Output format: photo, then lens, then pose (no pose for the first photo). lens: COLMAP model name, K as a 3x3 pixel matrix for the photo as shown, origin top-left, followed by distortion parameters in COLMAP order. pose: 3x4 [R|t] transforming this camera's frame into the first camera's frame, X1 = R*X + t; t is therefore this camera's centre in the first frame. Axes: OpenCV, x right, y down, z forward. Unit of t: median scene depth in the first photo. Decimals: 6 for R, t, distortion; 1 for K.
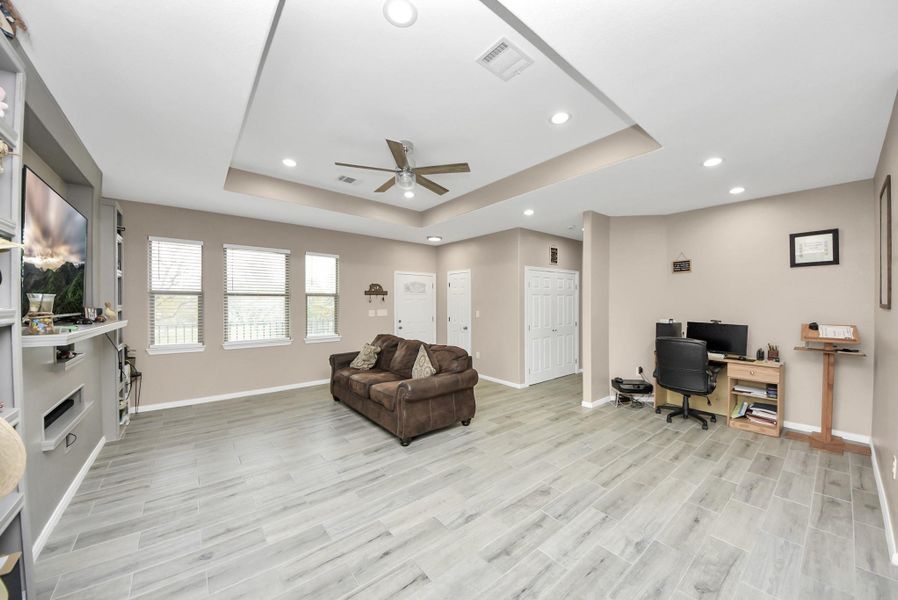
lens RADIAL K [[322.6, 0, 450.5], [0, 322.6, 305.3], [0, 0, 1]] dist [0.017960, -0.014742]
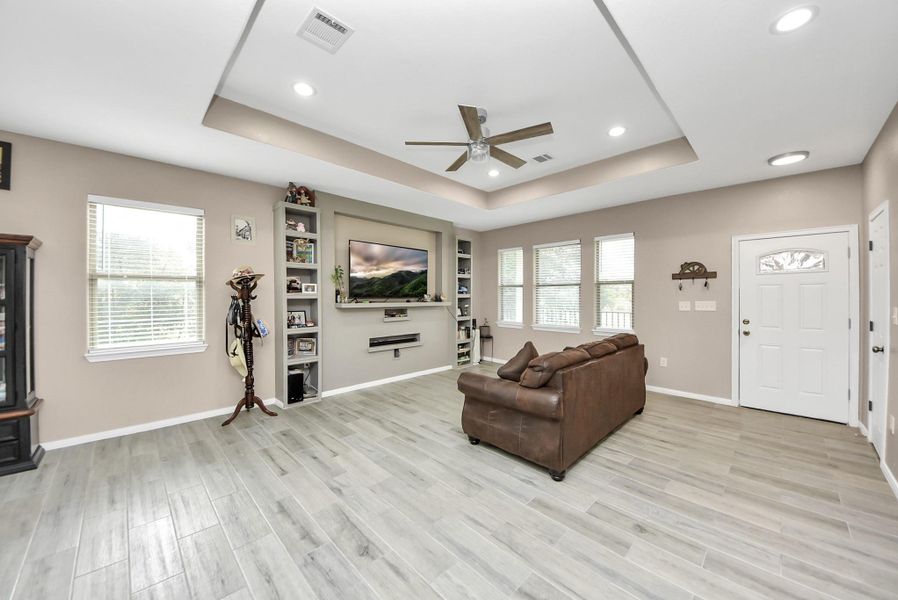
lens RADIAL K [[328.3, 0, 460.8], [0, 328.3, 297.3], [0, 0, 1]] dist [0.016264, -0.015658]
pose [[0.099754, 0.004854, -0.995000, 0.675619], [-0.003997, 0.999982, 0.004477, 0.009447], [0.995004, 0.003531, 0.099771, 0.744601]]
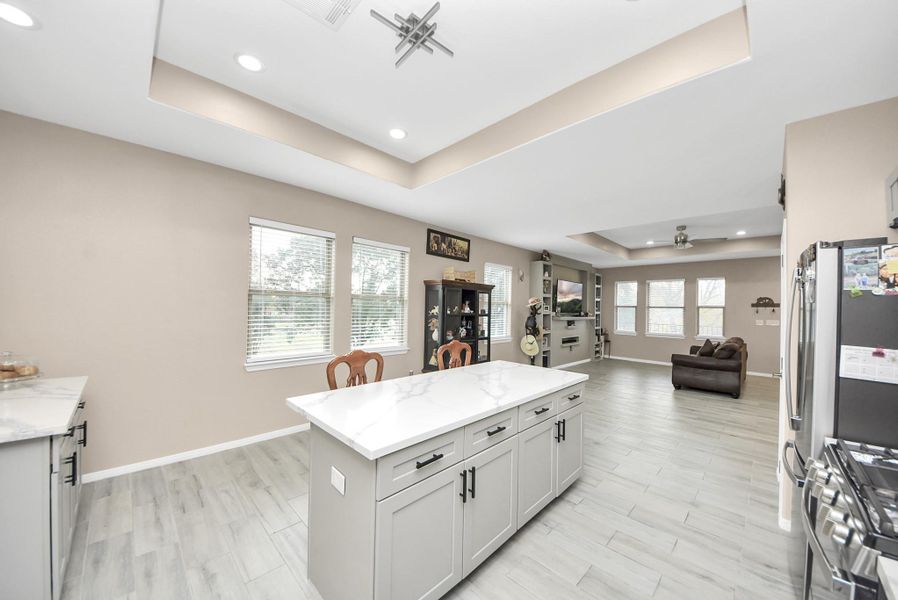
lens RADIAL K [[322.6, 0, 450.5], [0, 322.6, 305.3], [0, 0, 1]] dist [0.017960, -0.014742]
pose [[0.106518, -0.006055, -0.994292, 1.364053], [-0.021031, 0.999744, -0.008341, -0.006893], [0.994088, 0.021799, 0.106363, -0.442111]]
